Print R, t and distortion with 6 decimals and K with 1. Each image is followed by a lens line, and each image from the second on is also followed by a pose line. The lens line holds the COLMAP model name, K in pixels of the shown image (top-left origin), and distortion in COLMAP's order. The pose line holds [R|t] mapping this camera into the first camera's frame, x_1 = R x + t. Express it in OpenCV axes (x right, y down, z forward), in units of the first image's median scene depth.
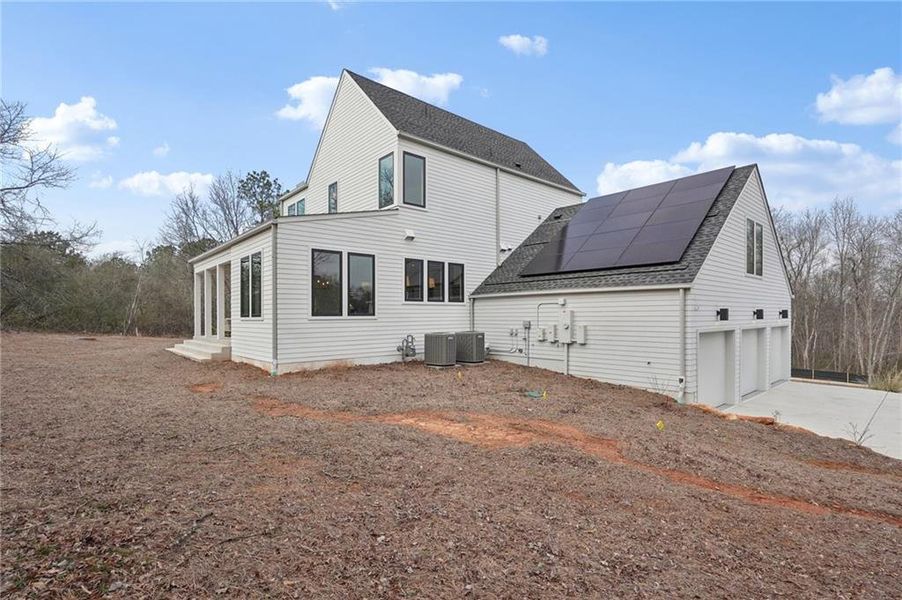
lens RADIAL K [[419.4, 0, 437.2], [0, 419.4, 320.1], [0, 0, 1]] dist [-0.001641, -0.000512]
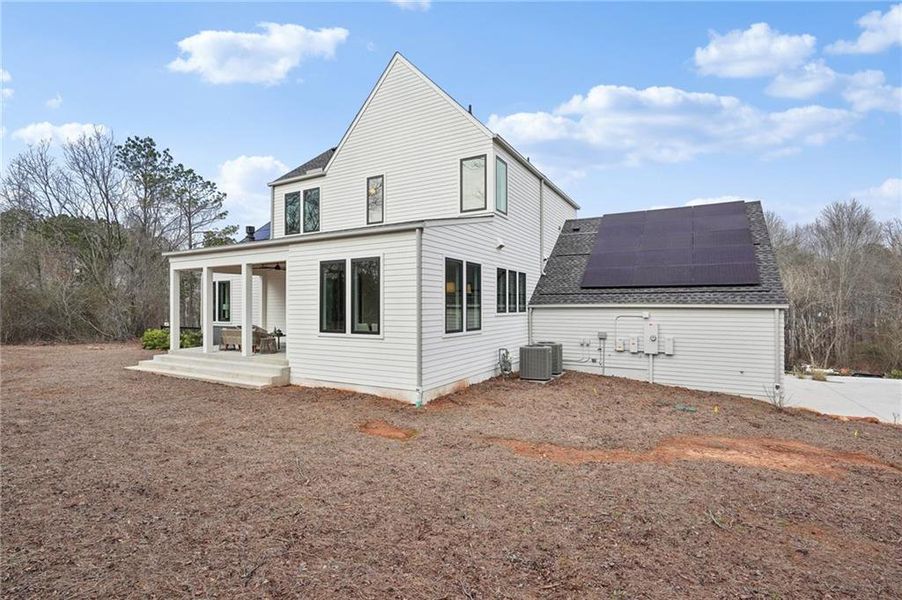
lens RADIAL K [[419.4, 0, 449.3], [0, 419.4, 308.8], [0, 0, 1]] dist [-0.001641, -0.000512]
pose [[0.948017, 0.004935, 0.318182, -0.474273], [-0.001602, 0.999941, -0.010736, -0.043495], [-0.318216, 0.009668, 0.947969, 0.132018]]
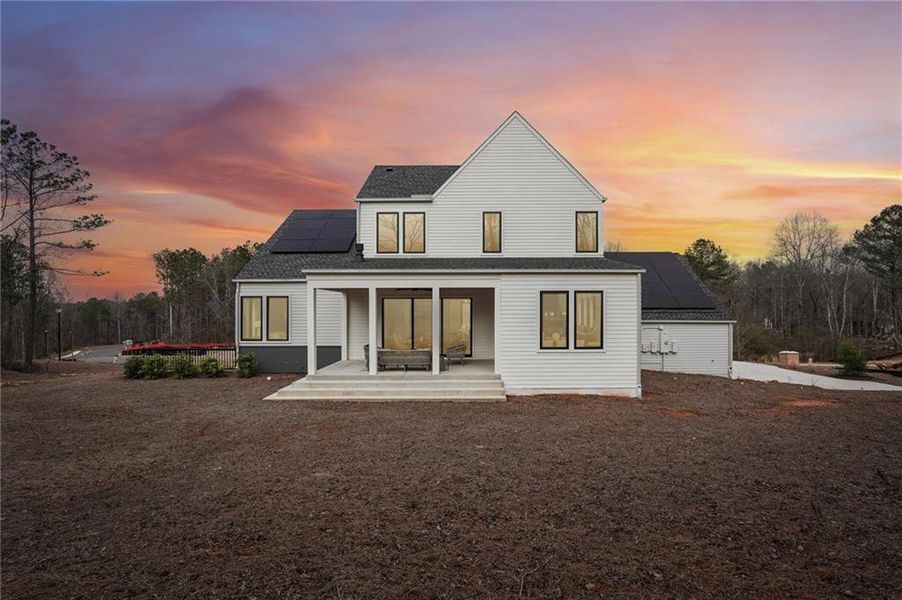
lens RADIAL K [[401.1, 0, 461.9], [0, 401.1, 317.5], [0, 0, 1]] dist [-0.005357, 0.002993]
pose [[0.679263, -0.006203, 0.733869, -1.247925], [0.007923, 0.999968, 0.001119, -0.082414], [-0.733852, 0.005054, 0.679290, 0.466642]]
